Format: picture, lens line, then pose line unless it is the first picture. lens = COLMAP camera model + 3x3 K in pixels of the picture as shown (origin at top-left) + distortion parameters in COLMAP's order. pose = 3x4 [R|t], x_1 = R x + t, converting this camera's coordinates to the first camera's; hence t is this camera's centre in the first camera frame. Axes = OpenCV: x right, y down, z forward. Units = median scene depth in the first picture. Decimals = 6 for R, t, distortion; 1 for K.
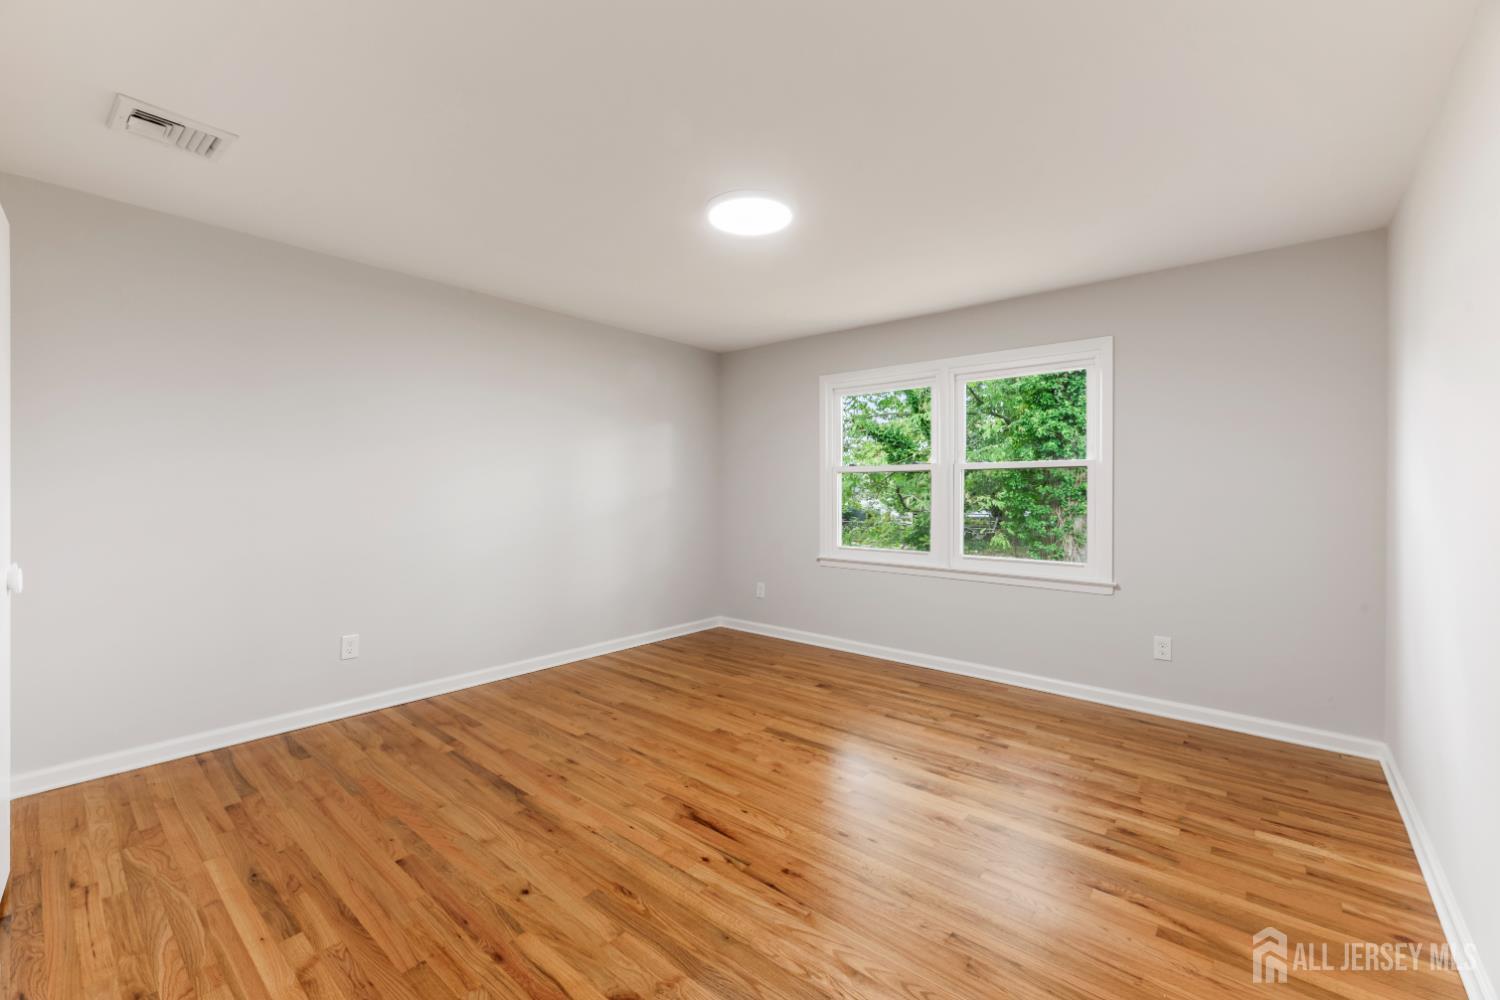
lens RADIAL K [[611.4, 0, 743.5], [0, 611.4, 485.4], [0, 0, 1]] dist [0.012577, -0.000035]
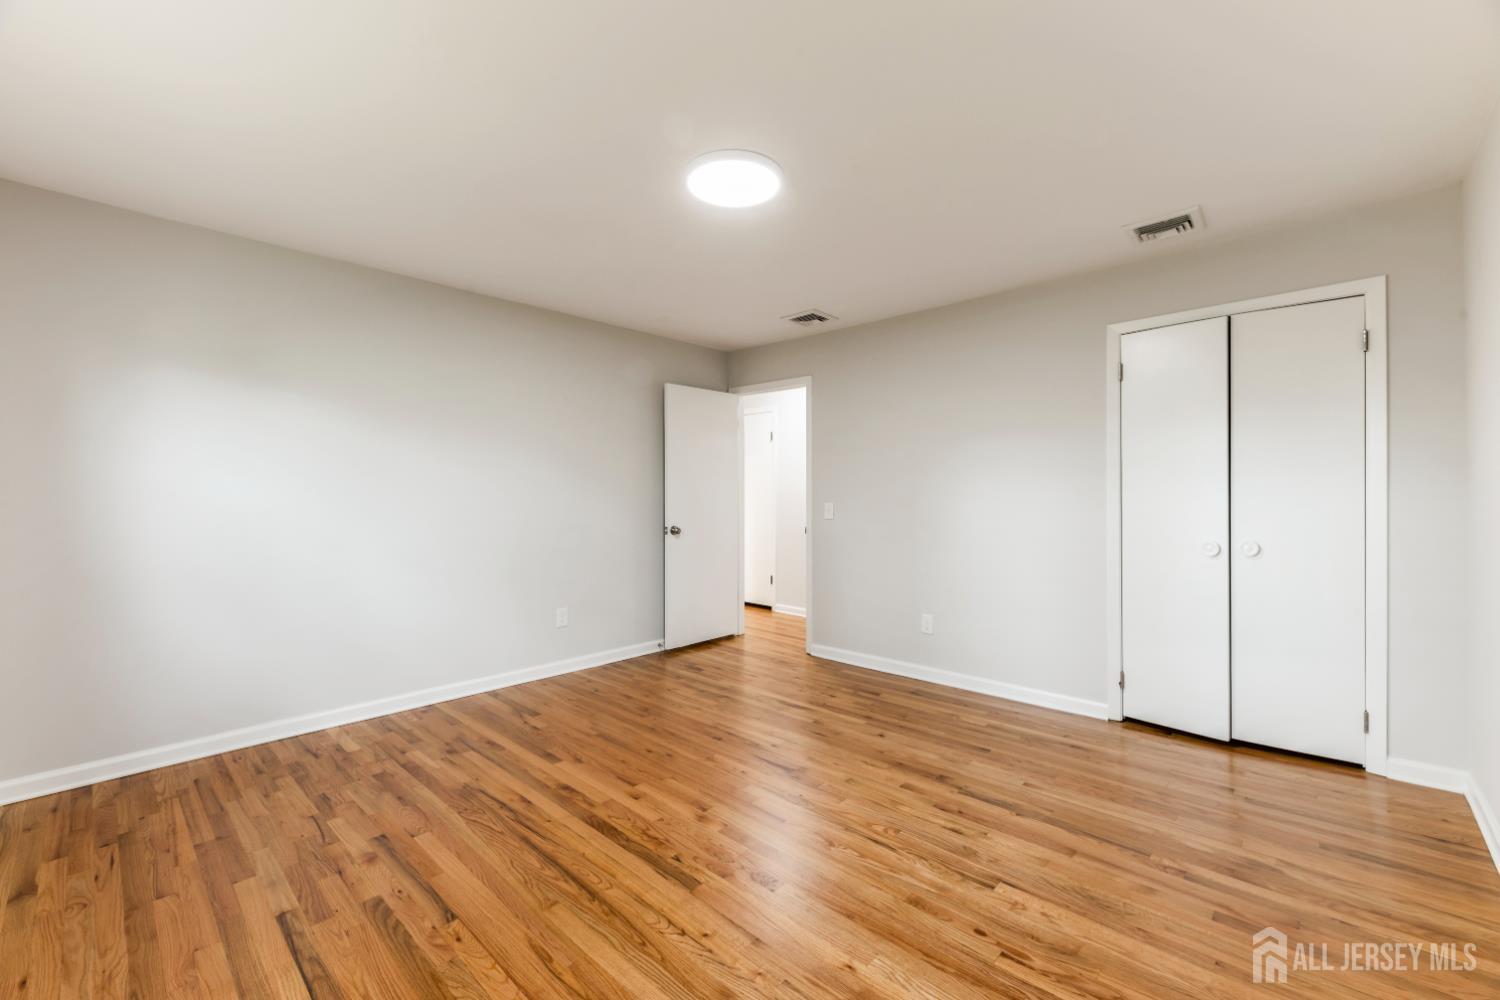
lens RADIAL K [[611.4, 0, 751.1], [0, 611.4, 500.3], [0, 0, 1]] dist [0.012577, -0.000035]
pose [[-0.999440, -0.002746, 0.033359, -0.043717], [-0.002778, 0.999996, -0.000933, 0.026571], [-0.033356, -0.001025, -0.999443, 1.897065]]
